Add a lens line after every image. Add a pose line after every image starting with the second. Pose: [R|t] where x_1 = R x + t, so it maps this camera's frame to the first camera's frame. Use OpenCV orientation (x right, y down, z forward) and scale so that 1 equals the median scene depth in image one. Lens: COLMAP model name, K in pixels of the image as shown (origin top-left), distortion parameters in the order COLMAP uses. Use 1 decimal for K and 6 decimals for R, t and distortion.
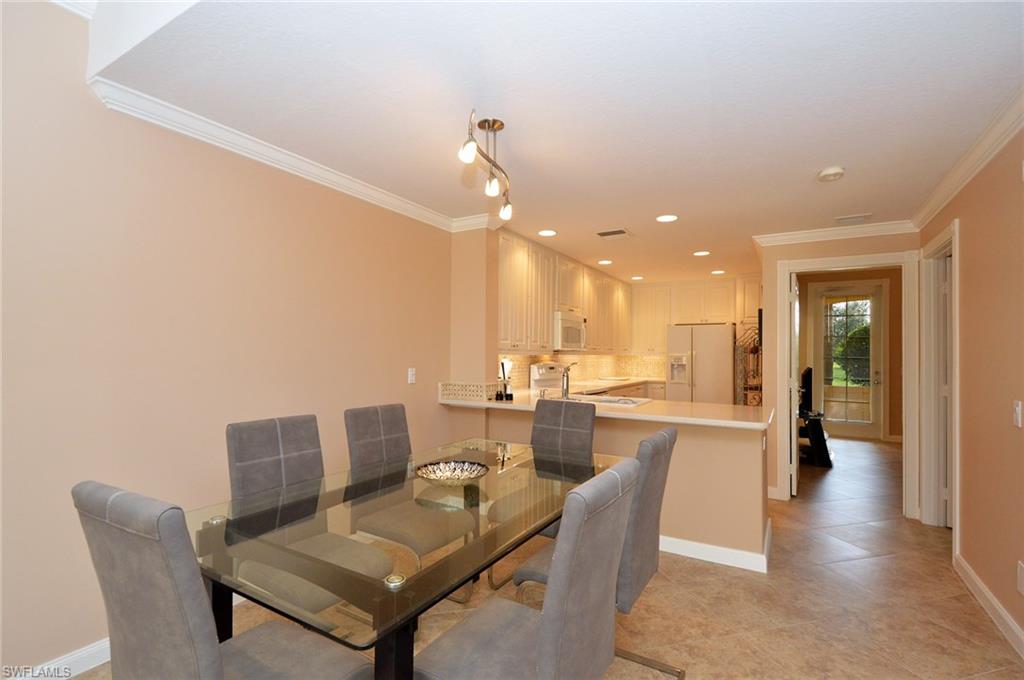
lens RADIAL K [[469.9, 0, 510.7], [0, 469.9, 340.5], [0, 0, 1]] dist [0.000836, 0.000481]
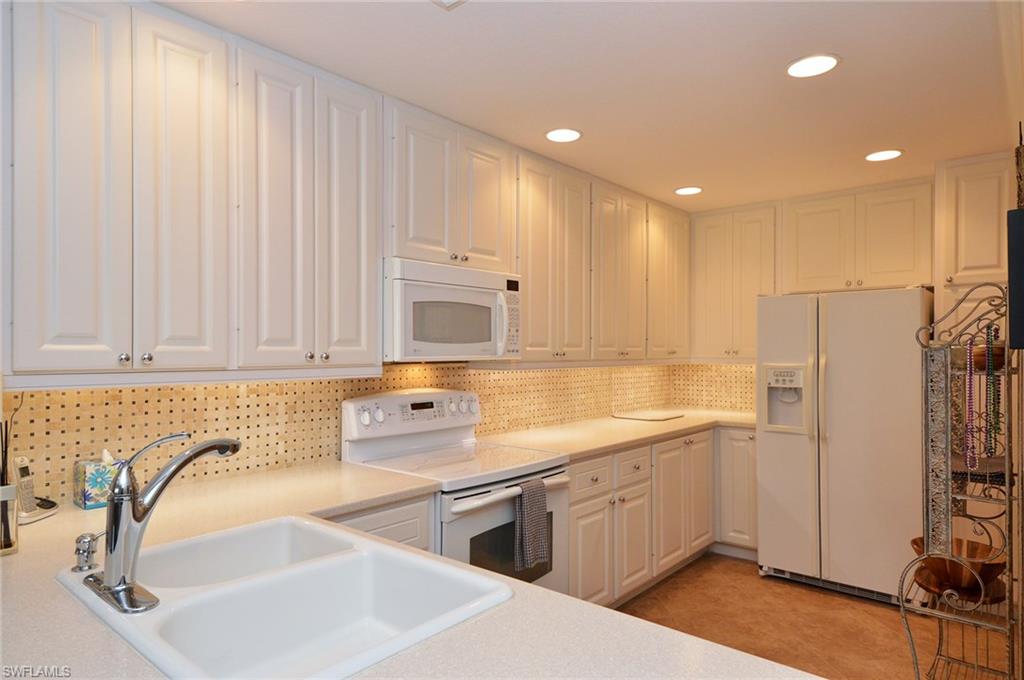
lens RADIAL K [[617.4, 0, 512.2], [0, 617.4, 343.2], [0, 0, 1]] dist [0.003662, -0.000038]
pose [[0.986000, -0.008506, -0.166527, 0.210078], [0.011788, 0.999755, 0.018727, -0.002732], [0.166327, -0.020428, 0.985859, 0.416093]]
